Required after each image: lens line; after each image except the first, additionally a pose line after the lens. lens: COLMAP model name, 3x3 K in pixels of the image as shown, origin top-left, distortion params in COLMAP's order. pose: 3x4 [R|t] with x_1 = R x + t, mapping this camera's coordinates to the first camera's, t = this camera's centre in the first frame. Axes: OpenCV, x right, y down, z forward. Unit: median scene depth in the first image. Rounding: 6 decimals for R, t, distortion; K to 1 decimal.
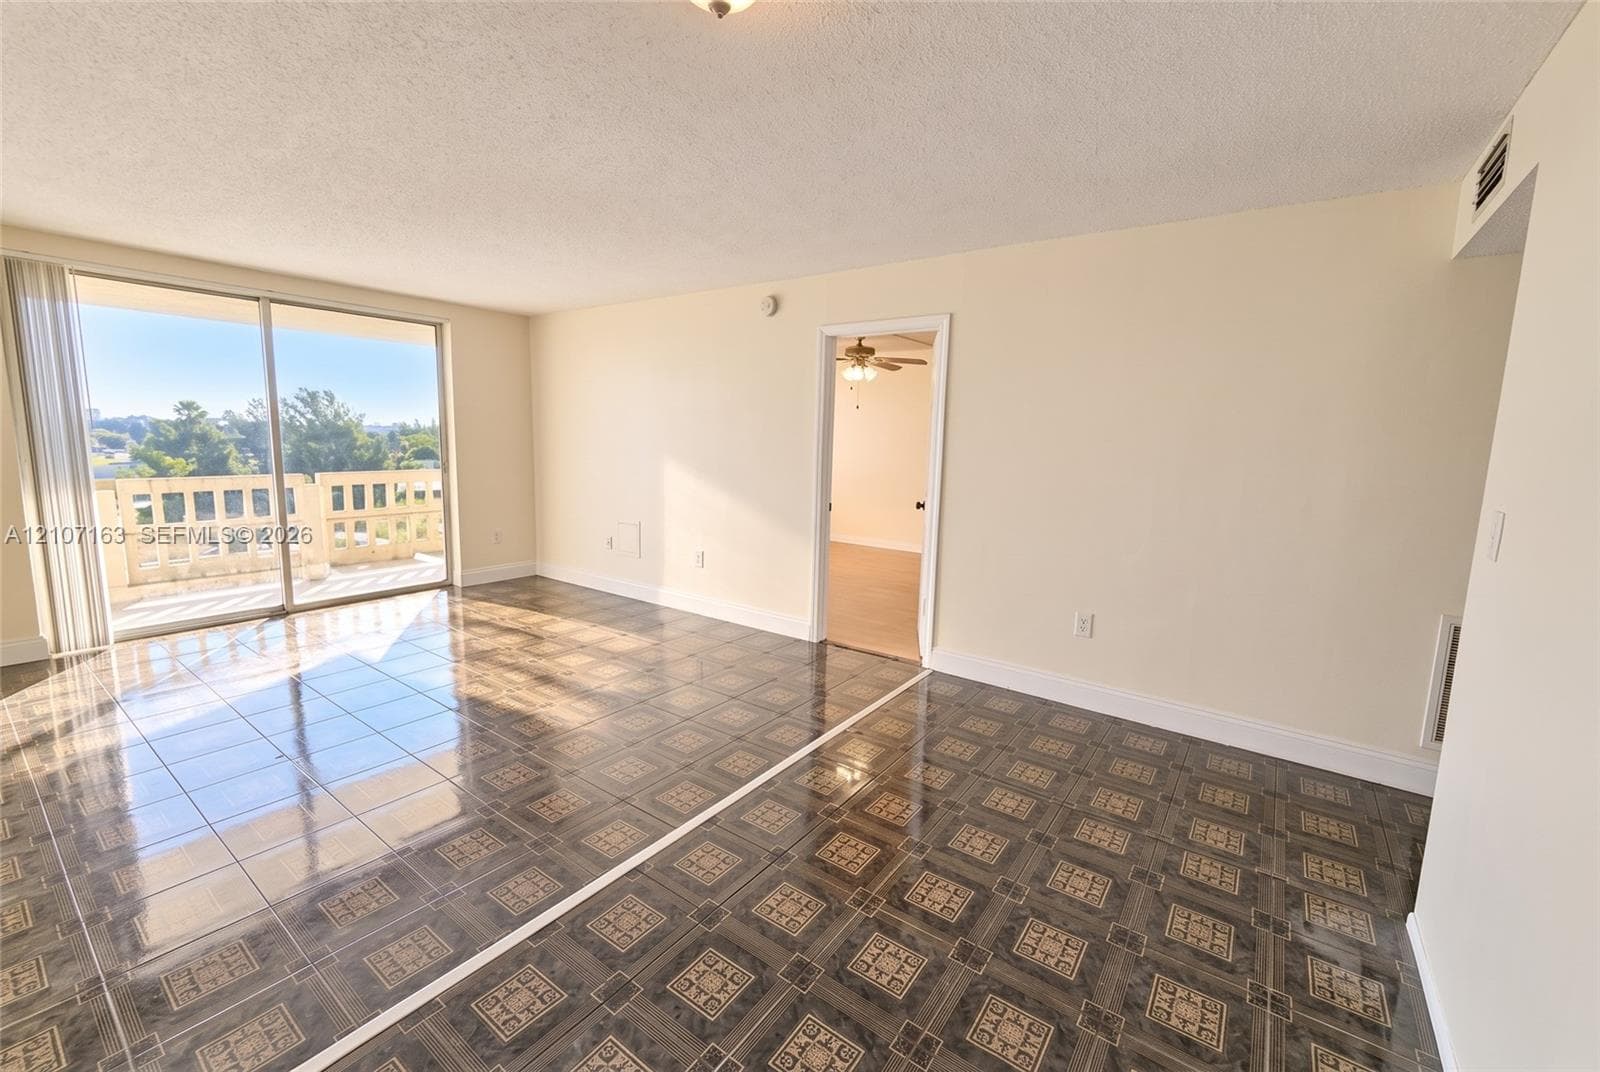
lens RADIAL K [[652.6, 0, 803.8], [0, 652.6, 501.8], [0, 0, 1]] dist [0.001331, 0.000077]
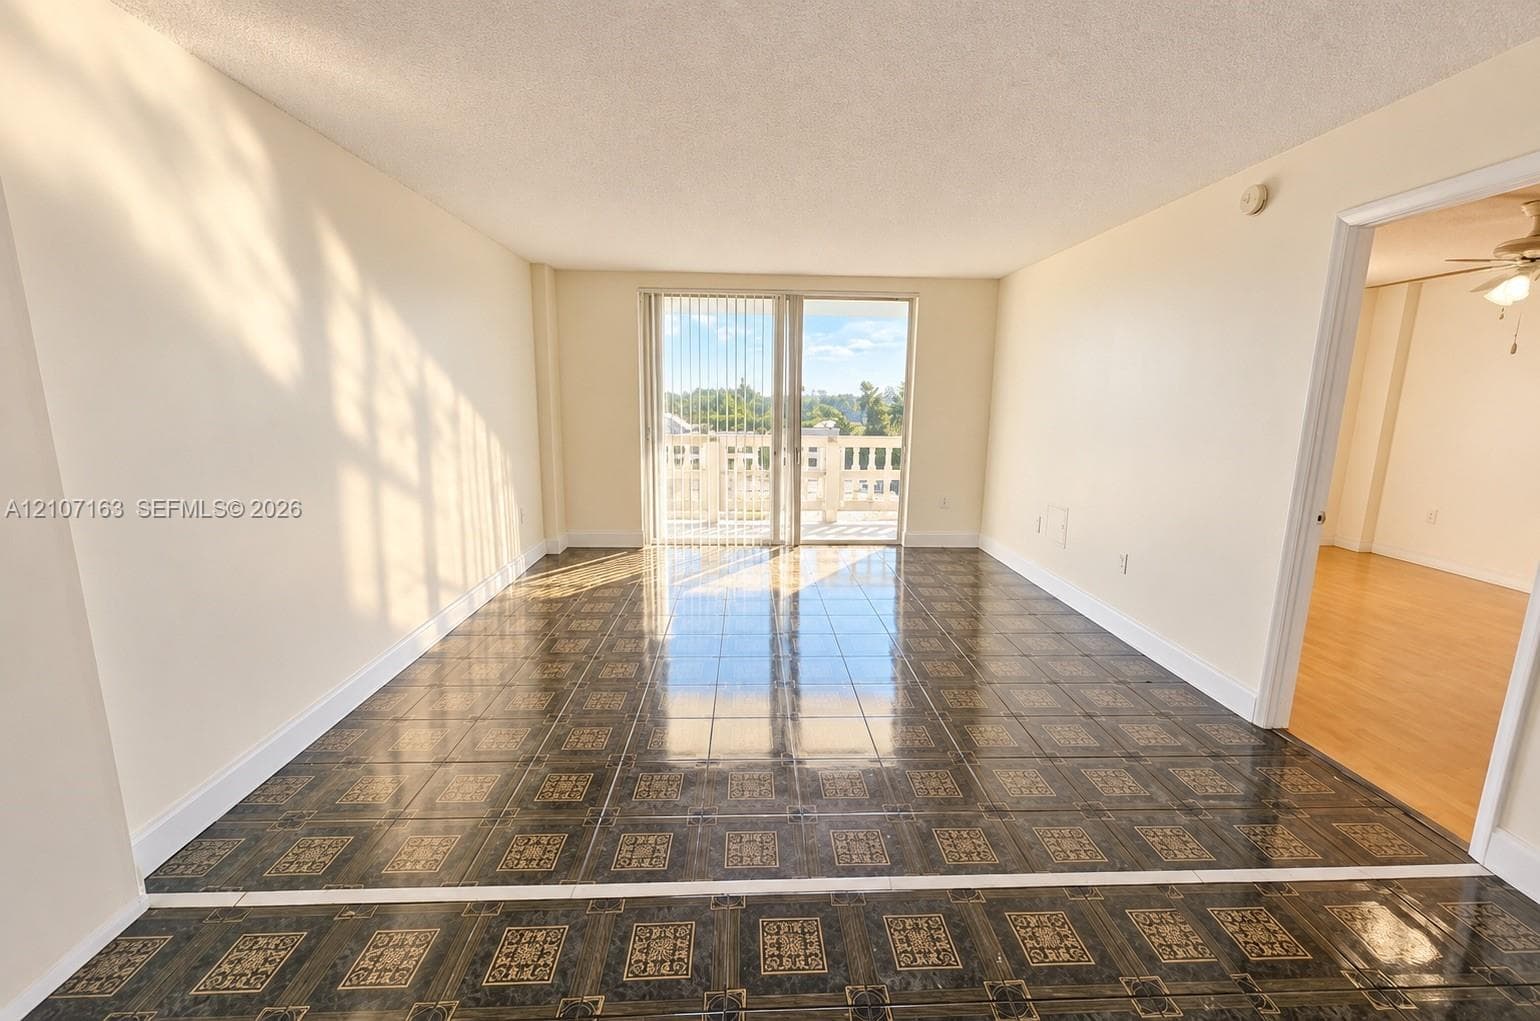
lens RADIAL K [[634.8, 0, 782.4], [0, 634.8, 512.2], [0, 0, 1]] dist [0.001736, 0.000361]
pose [[0.625819, 0.127176, -0.769530, 0.170426], [-0.077395, 0.991874, 0.100979, -0.021423], [0.776119, -0.003637, 0.630577, 0.227636]]
